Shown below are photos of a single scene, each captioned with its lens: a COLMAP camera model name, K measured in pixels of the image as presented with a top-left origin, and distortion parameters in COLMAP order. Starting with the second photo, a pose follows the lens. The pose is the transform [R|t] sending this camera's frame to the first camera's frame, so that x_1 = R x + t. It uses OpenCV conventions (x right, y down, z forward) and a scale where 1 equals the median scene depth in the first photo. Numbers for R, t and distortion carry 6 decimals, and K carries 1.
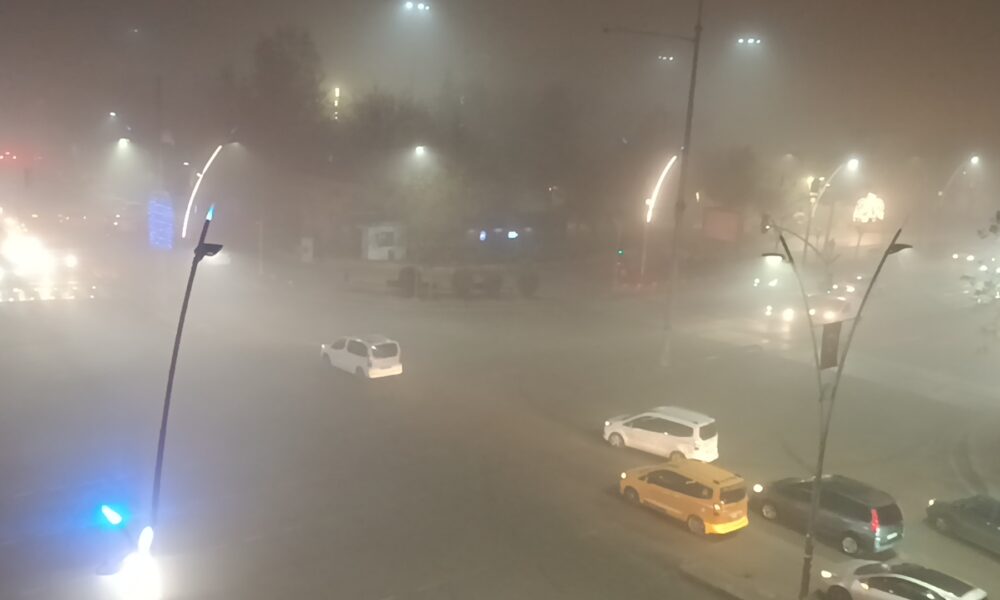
lens RADIAL K [[976.0, 0, 502.3], [0, 976.0, 294.6], [0, 0, 1]] dist [0.024386, 0.000000]
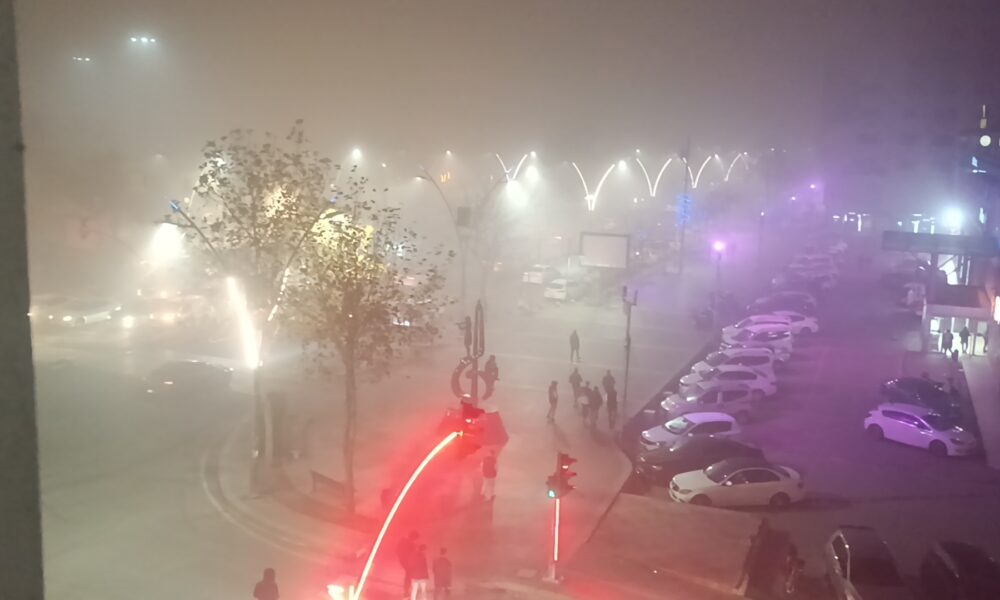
lens RADIAL K [[976.0, 0, 507.3], [0, 976.0, 276.9], [0, 0, 1]] dist [0.024386, 0.000000]
pose [[0.906424, -0.098627, 0.410693, 0.253266], [0.108576, 0.994088, -0.000907, 0.019695], [-0.408176, 0.045414, 0.911773, -0.023703]]
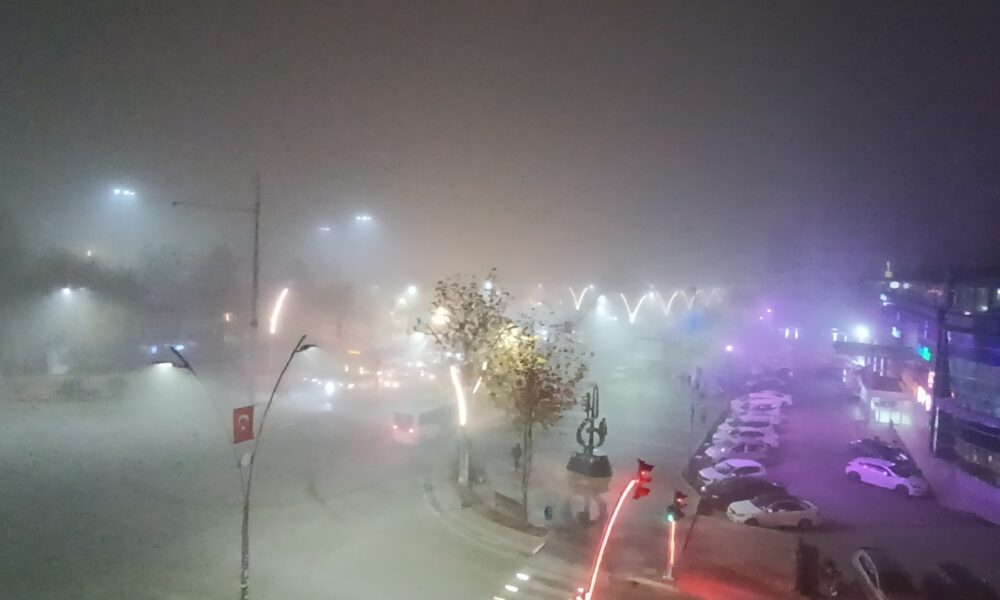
lens RADIAL K [[579.1, 0, 503.0], [0, 579.1, 302.1], [0, 0, 1]] dist [0.006538, 0.012234]
pose [[0.932741, -0.043913, 0.357862, 0.185976], [0.085386, 0.991224, -0.100920, -0.001706], [-0.350290, 0.124689, 0.928305, 0.051015]]
